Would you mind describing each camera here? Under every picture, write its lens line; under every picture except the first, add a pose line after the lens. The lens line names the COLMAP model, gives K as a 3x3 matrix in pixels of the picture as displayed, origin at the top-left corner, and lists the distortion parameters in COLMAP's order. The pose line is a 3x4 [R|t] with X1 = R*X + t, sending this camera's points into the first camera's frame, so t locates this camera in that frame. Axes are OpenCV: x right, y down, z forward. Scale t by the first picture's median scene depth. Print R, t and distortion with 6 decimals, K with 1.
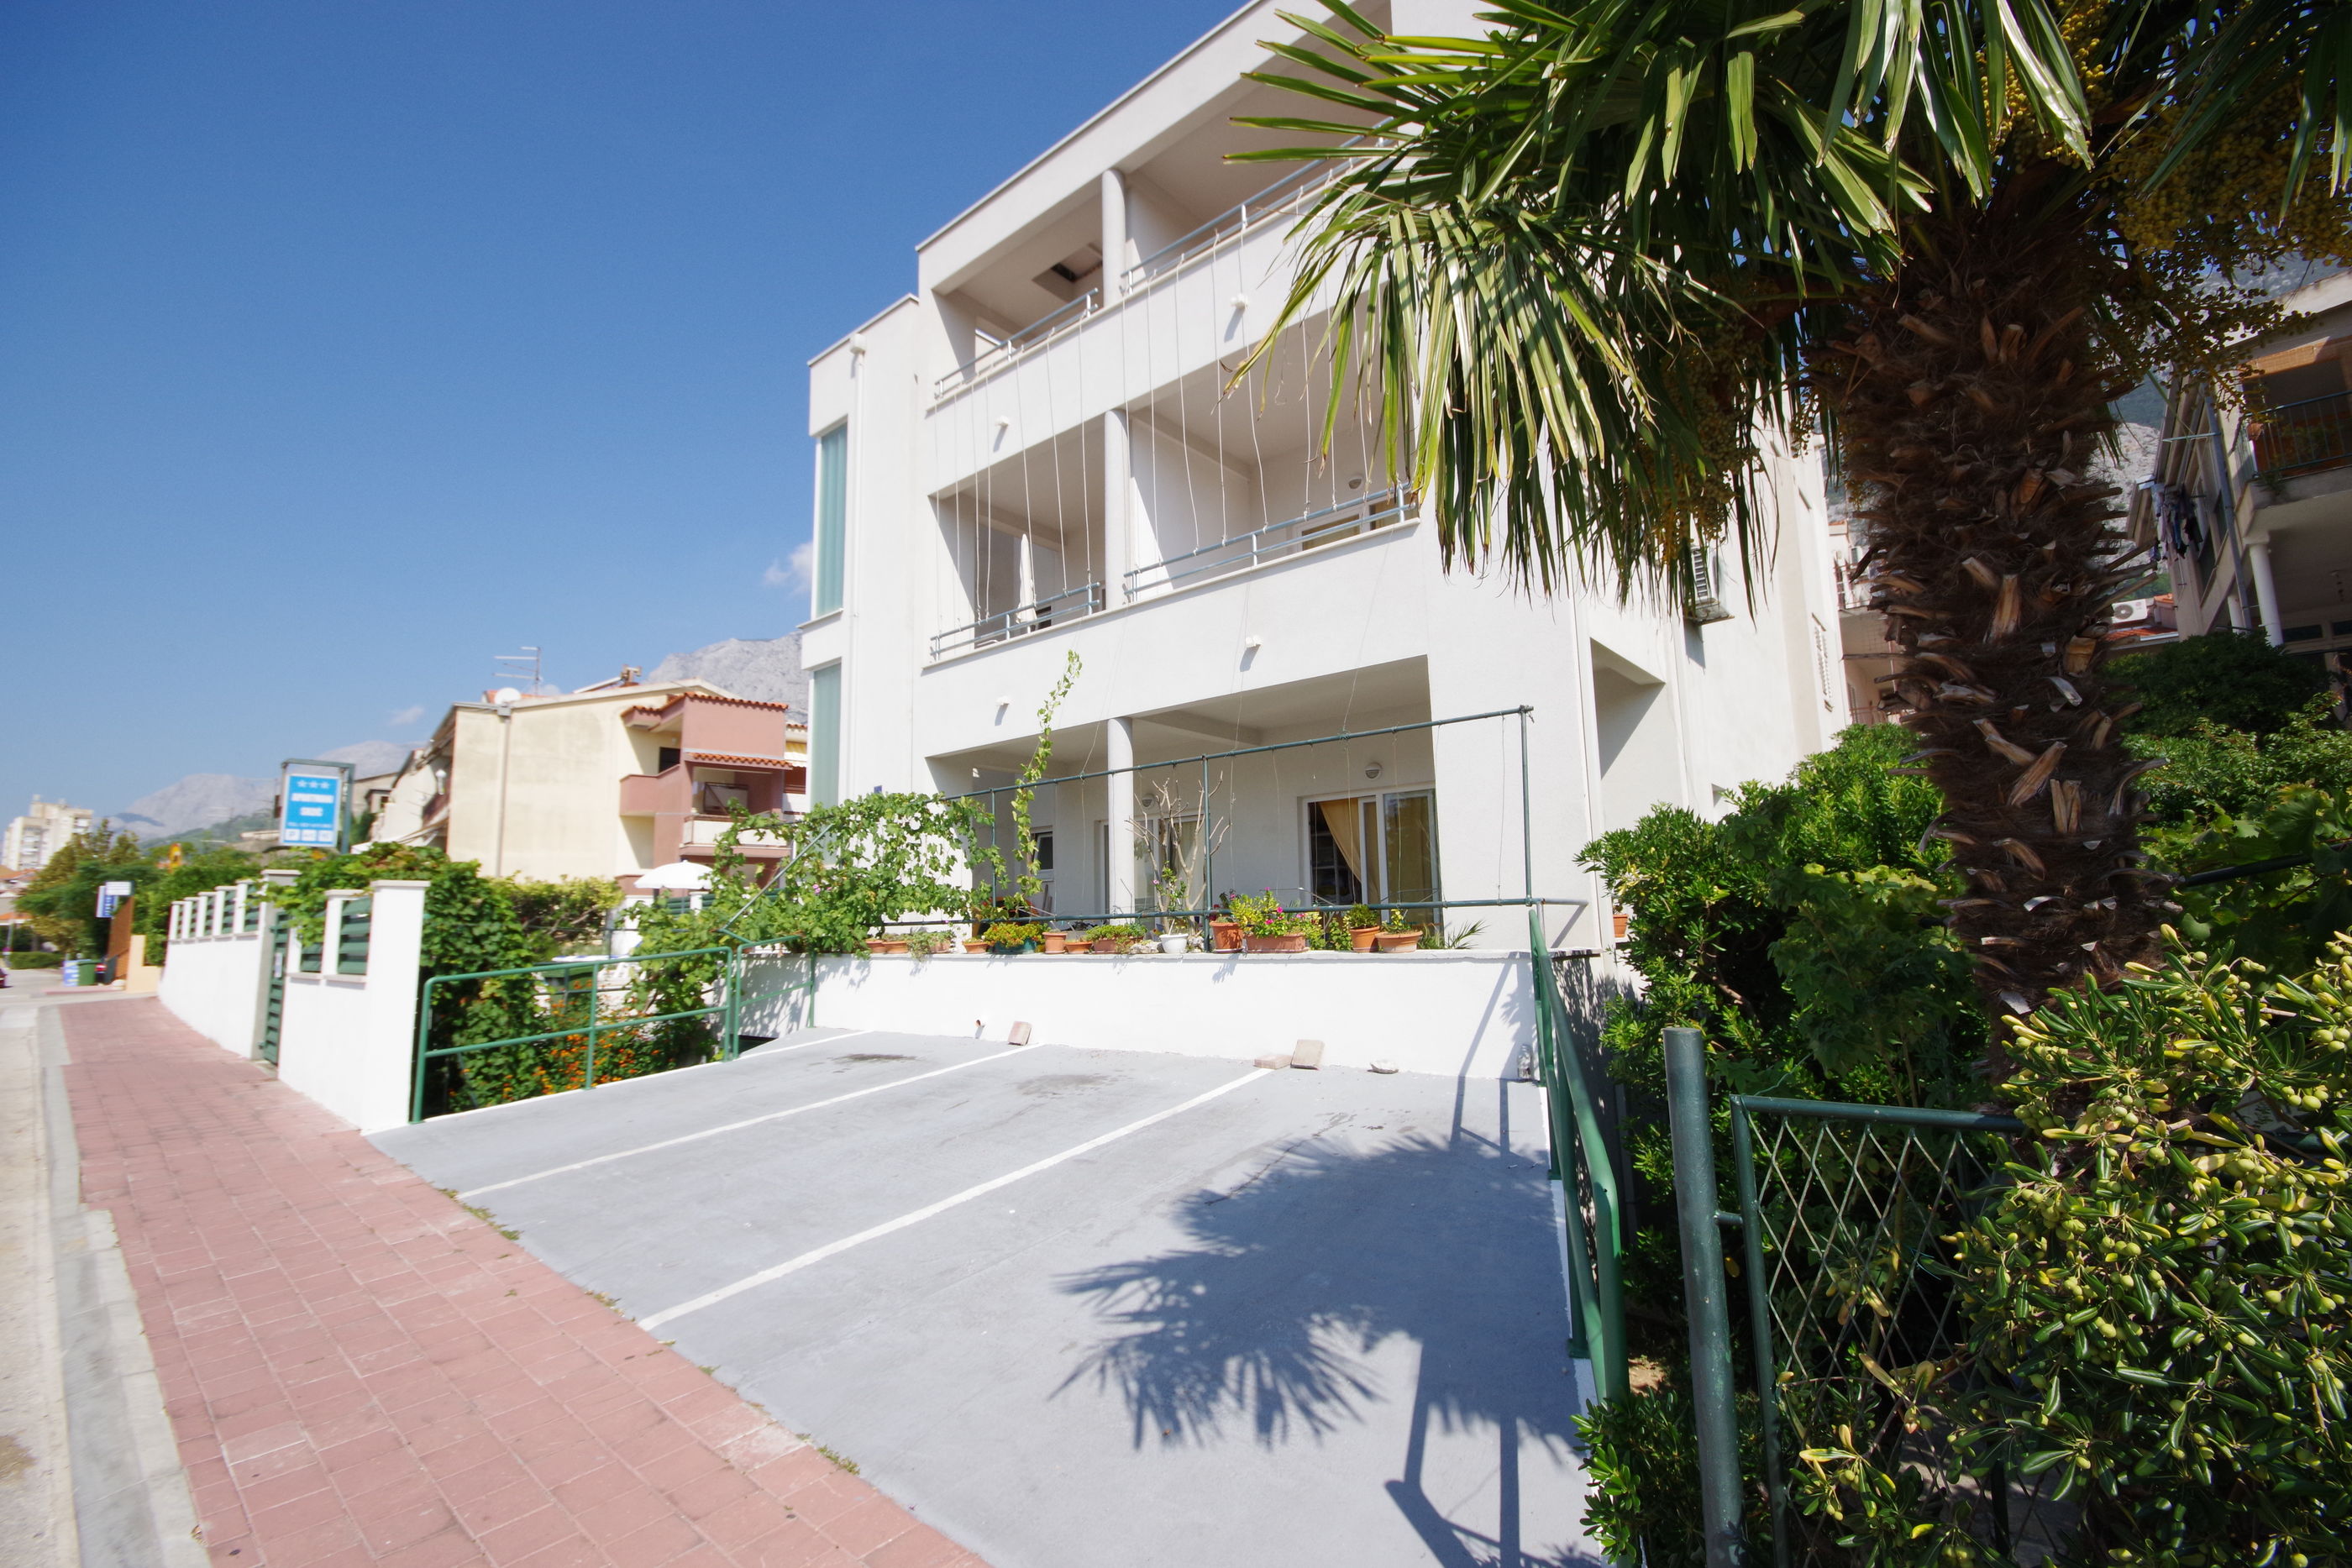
lens RADIAL K [[1029.4, 0, 1160.9], [0, 1029.4, 787.6], [0, 0, 1]] dist [0.014983, -0.009286]
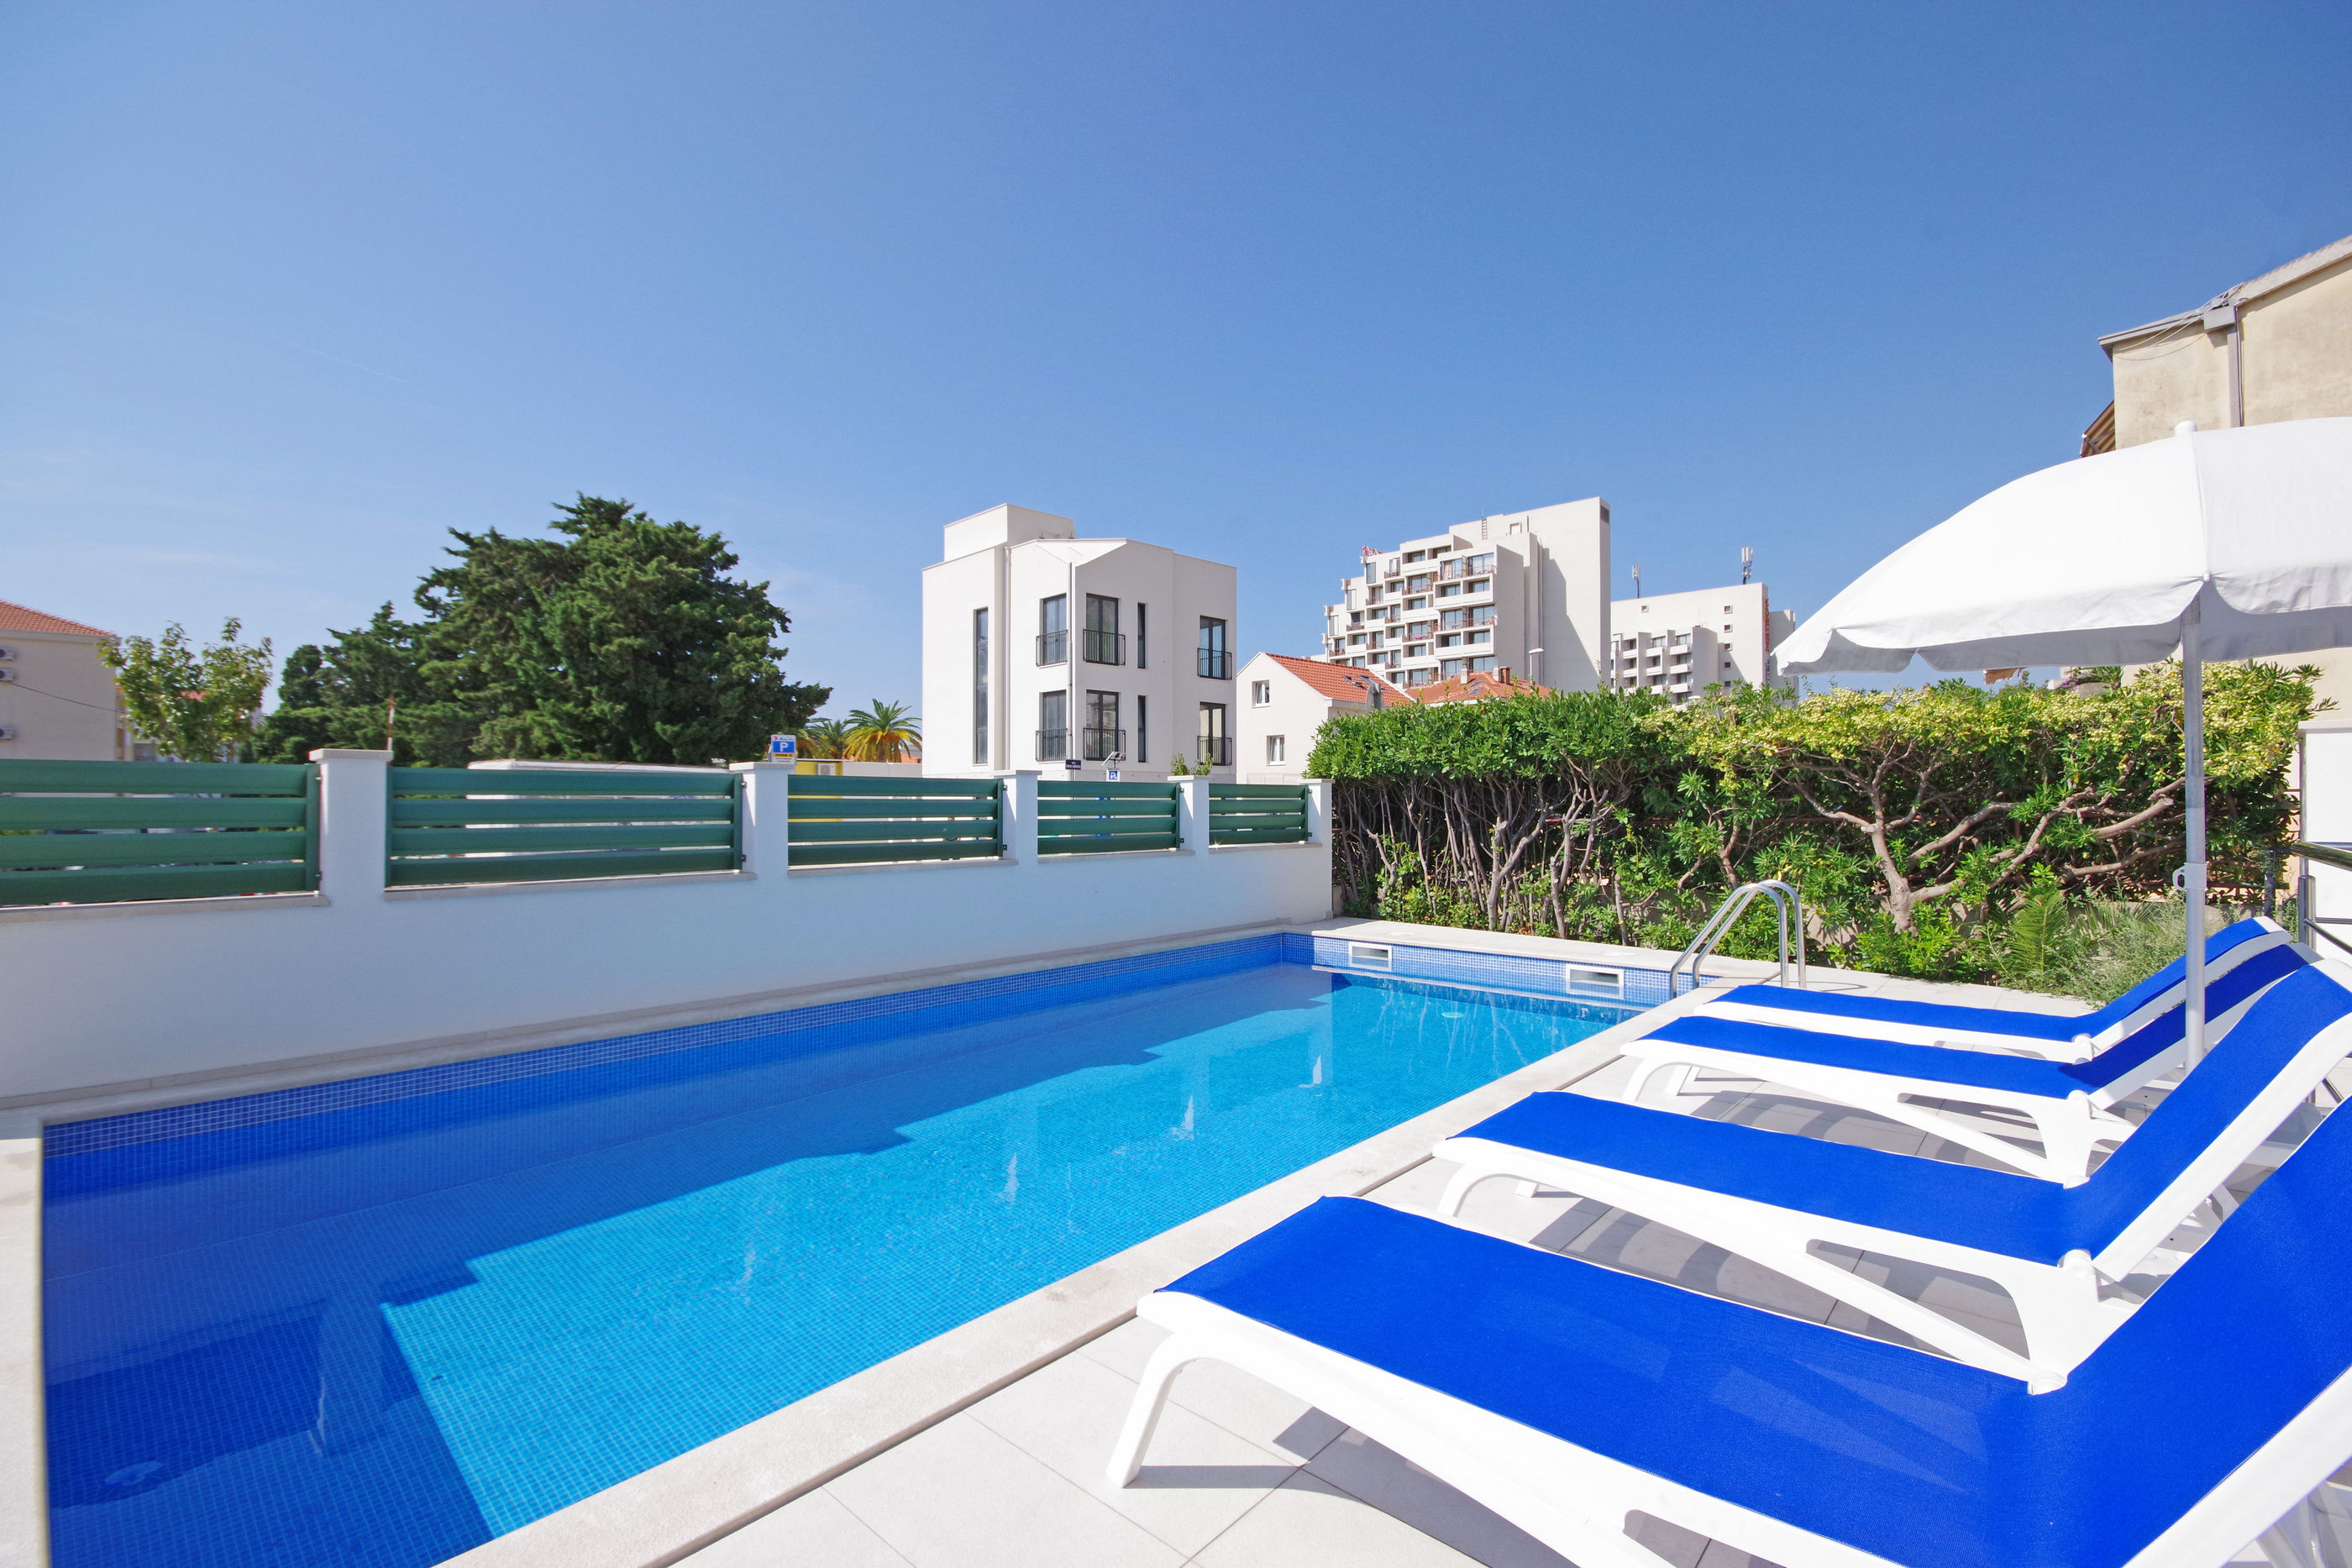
lens RADIAL K [[1029.4, 0, 1154.6], [0, 1029.4, 781.4], [0, 0, 1]] dist [0.014983, -0.009286]
pose [[0.008725, -0.000403, -0.999962, -0.208059], [0.138823, 0.990317, 0.000812, 0.059457], [0.990279, -0.138825, 0.008697, 0.540359]]
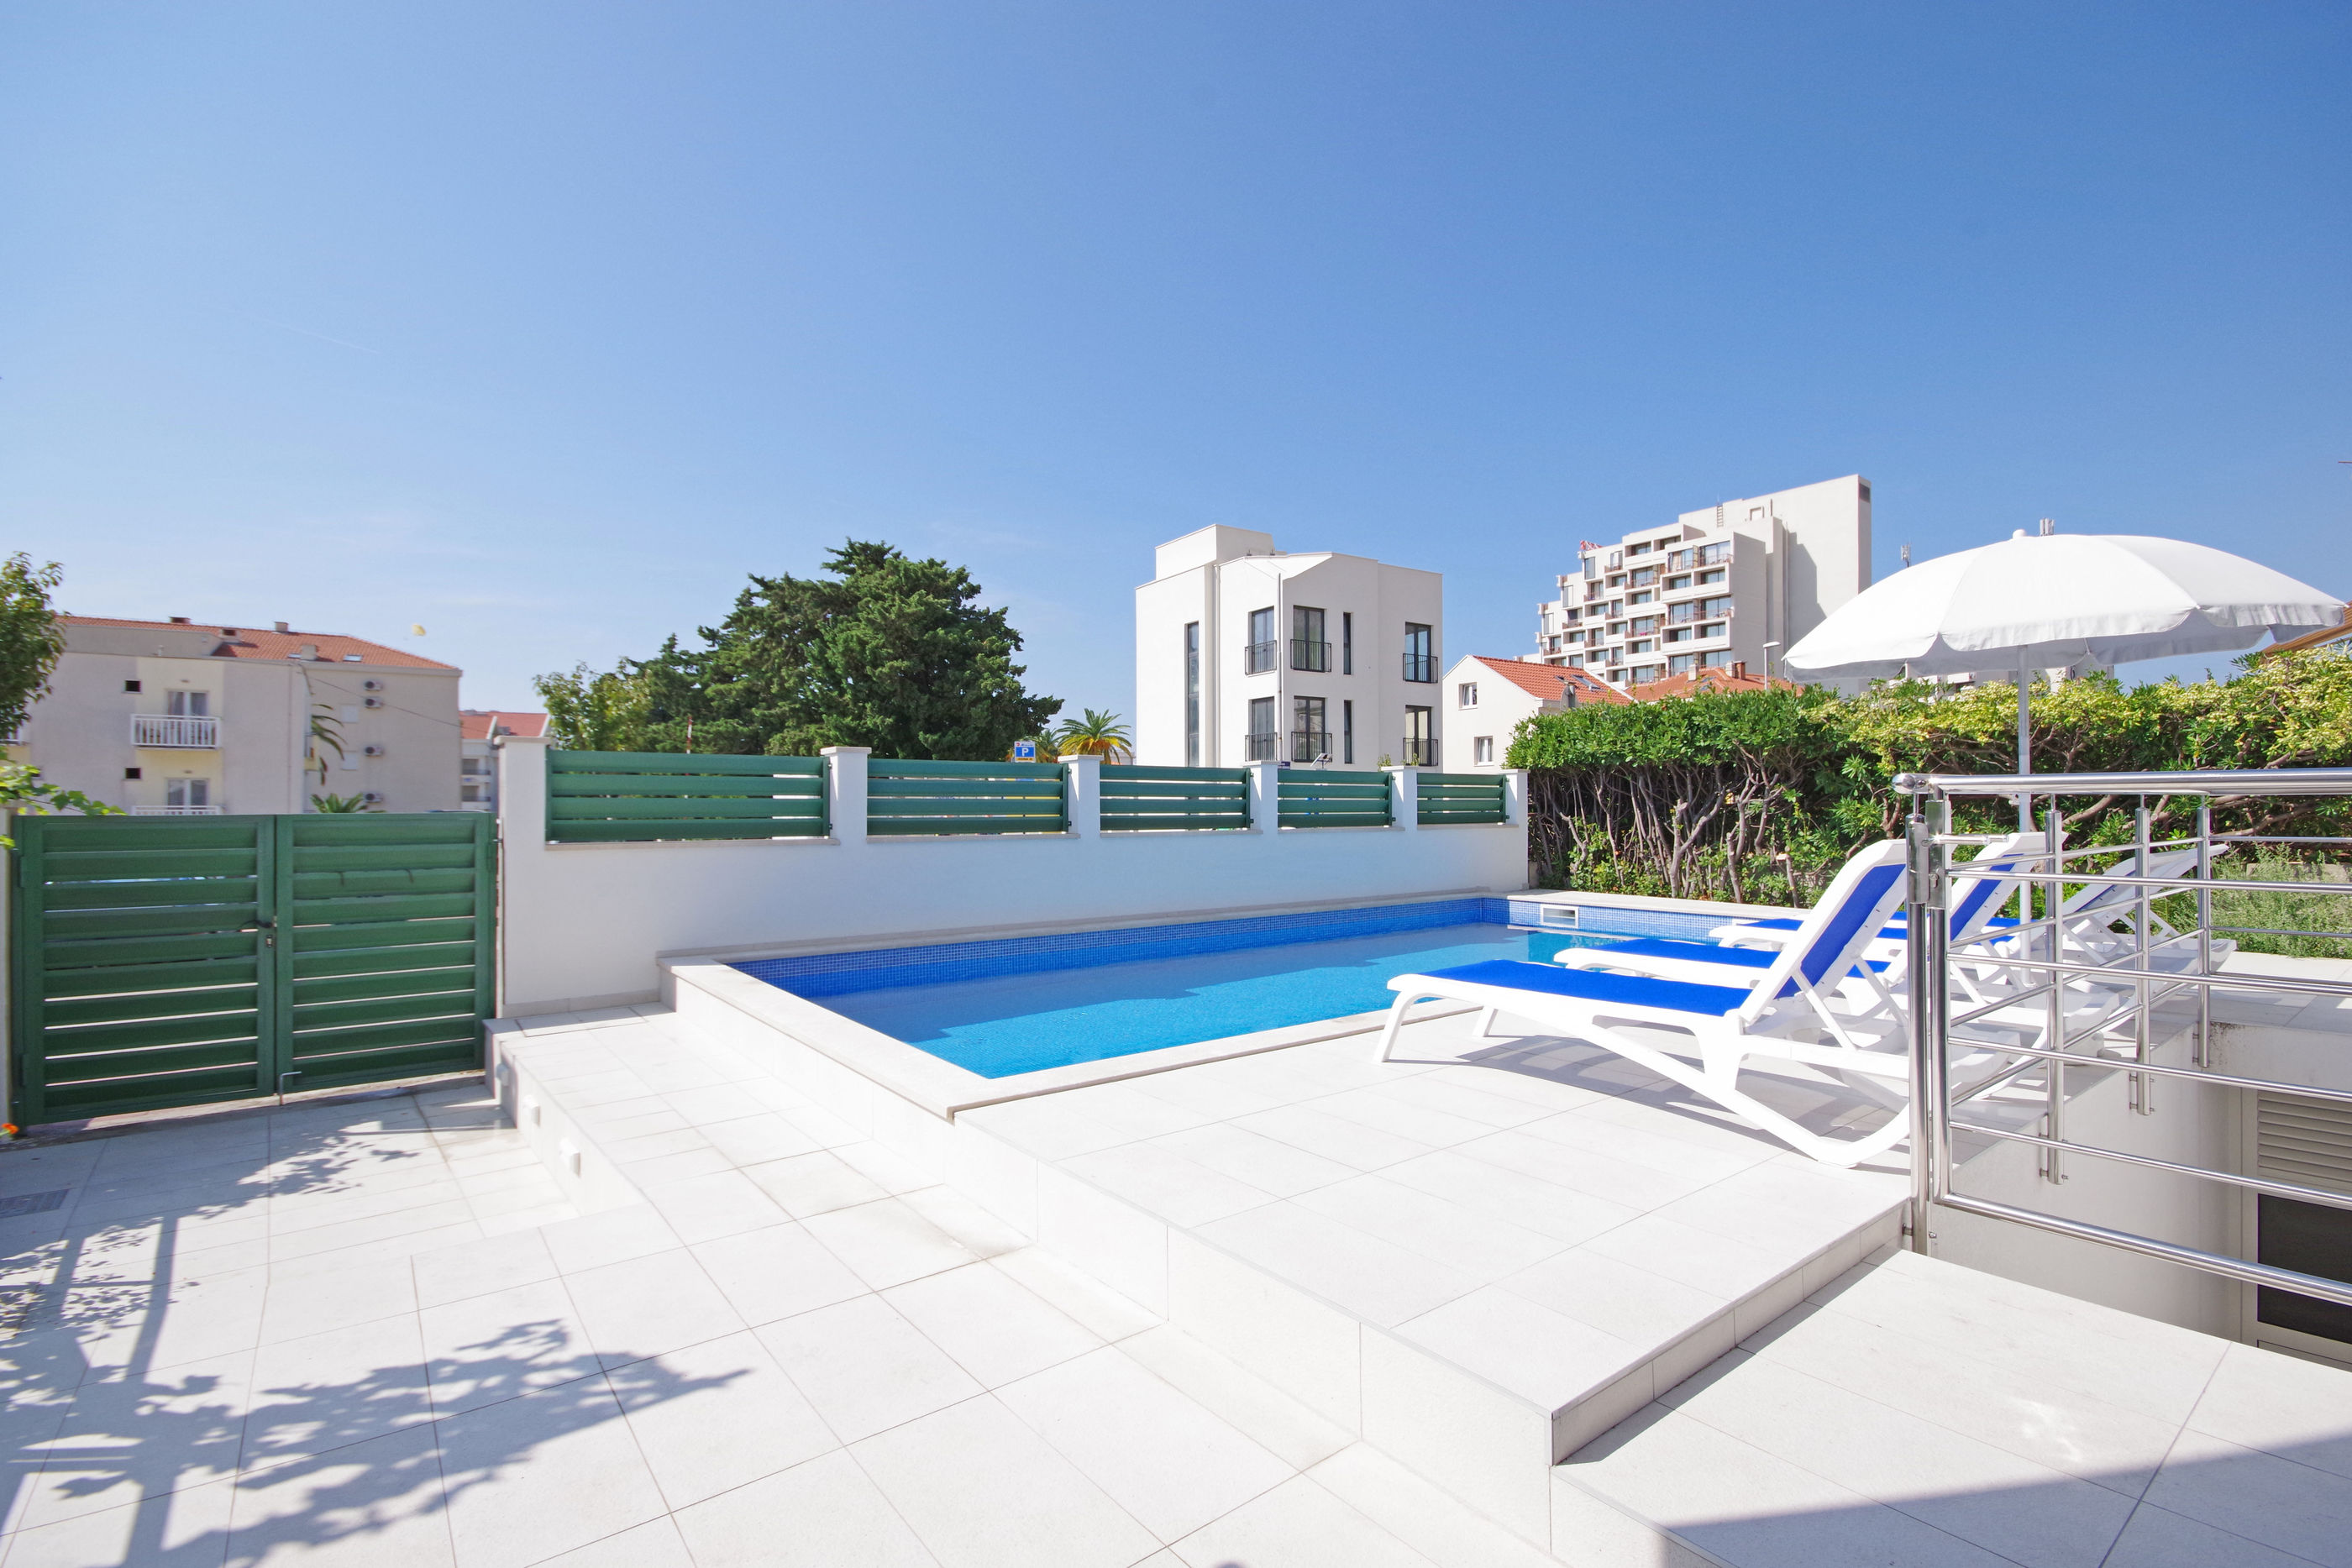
lens RADIAL K [[1029.4, 0, 1145.8], [0, 1029.4, 765.7], [0, 0, 1]] dist [0.014983, -0.009286]
pose [[-0.192851, -0.022550, -0.980969, -0.132493], [0.139405, 0.988965, -0.050140, 0.065431], [0.971275, -0.146422, -0.187580, 0.534233]]
